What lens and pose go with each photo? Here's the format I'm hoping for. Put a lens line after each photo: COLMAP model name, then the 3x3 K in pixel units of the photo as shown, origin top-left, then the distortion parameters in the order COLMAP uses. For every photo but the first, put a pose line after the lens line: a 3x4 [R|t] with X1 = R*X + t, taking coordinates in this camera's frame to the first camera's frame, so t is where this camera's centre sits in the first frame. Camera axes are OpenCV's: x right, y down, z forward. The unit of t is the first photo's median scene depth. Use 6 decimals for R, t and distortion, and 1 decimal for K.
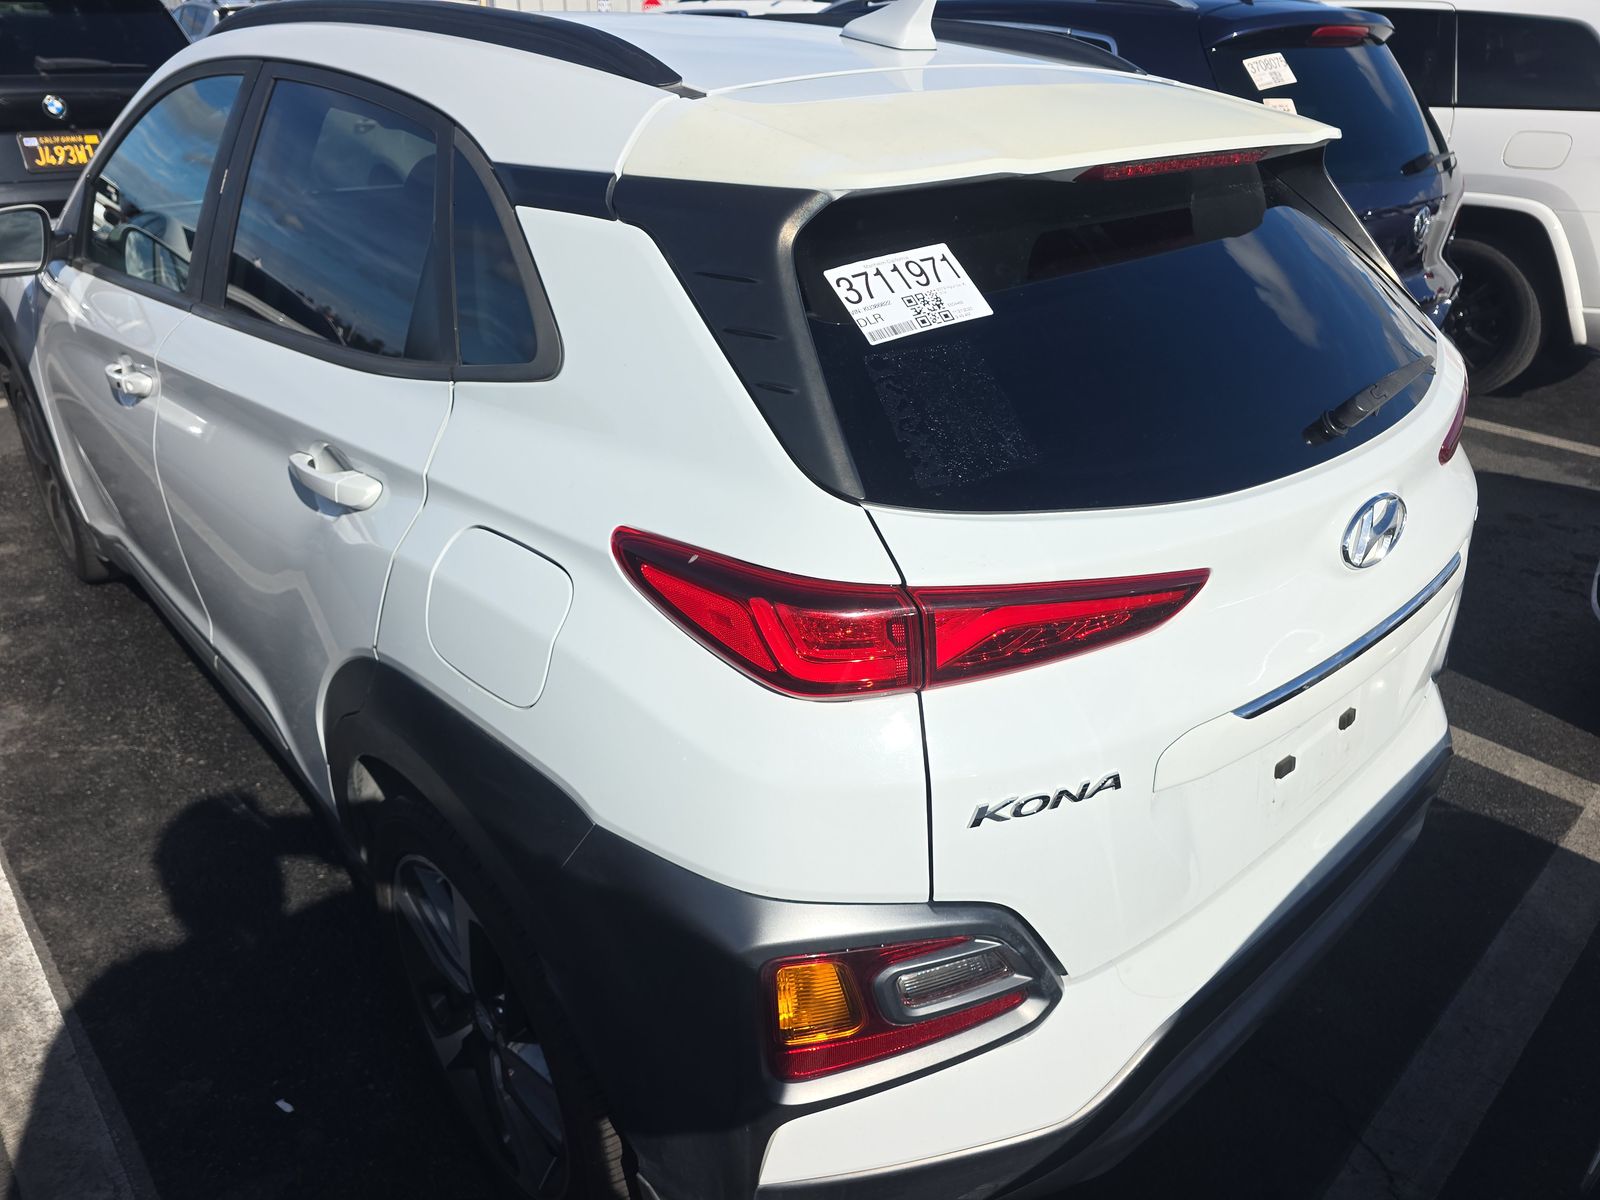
lens RADIAL K [[1072.0, 0, 798.6], [0, 1072.0, 603.2], [0, 0, 1]] dist [0.045441, -0.040349]
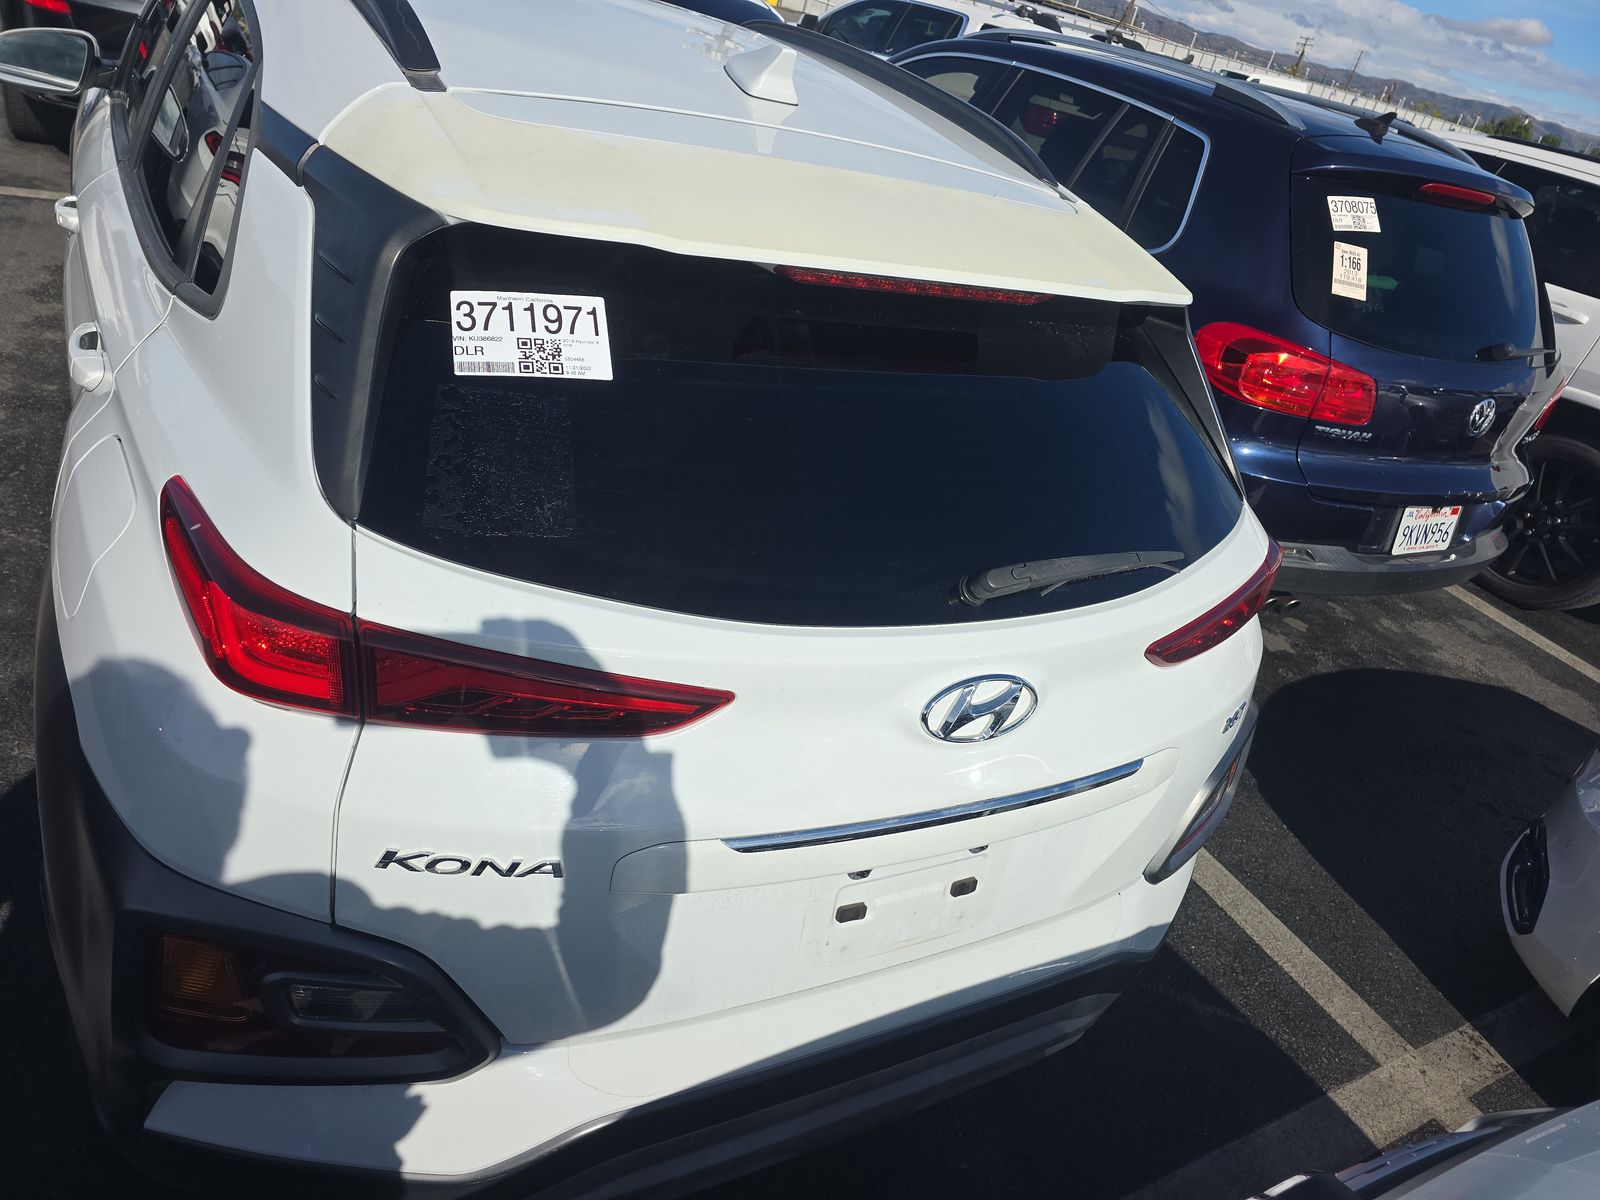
lens RADIAL K [[1072.0, 0, 805.5], [0, 1072.0, 599.6], [0, 0, 1]] dist [0.045441, -0.040349]
pose [[0.948204, 0.299350, -0.106300, 0.505410], [-0.298026, 0.954132, 0.028504, -0.155080], [0.109957, 0.004653, 0.993925, 0.041484]]
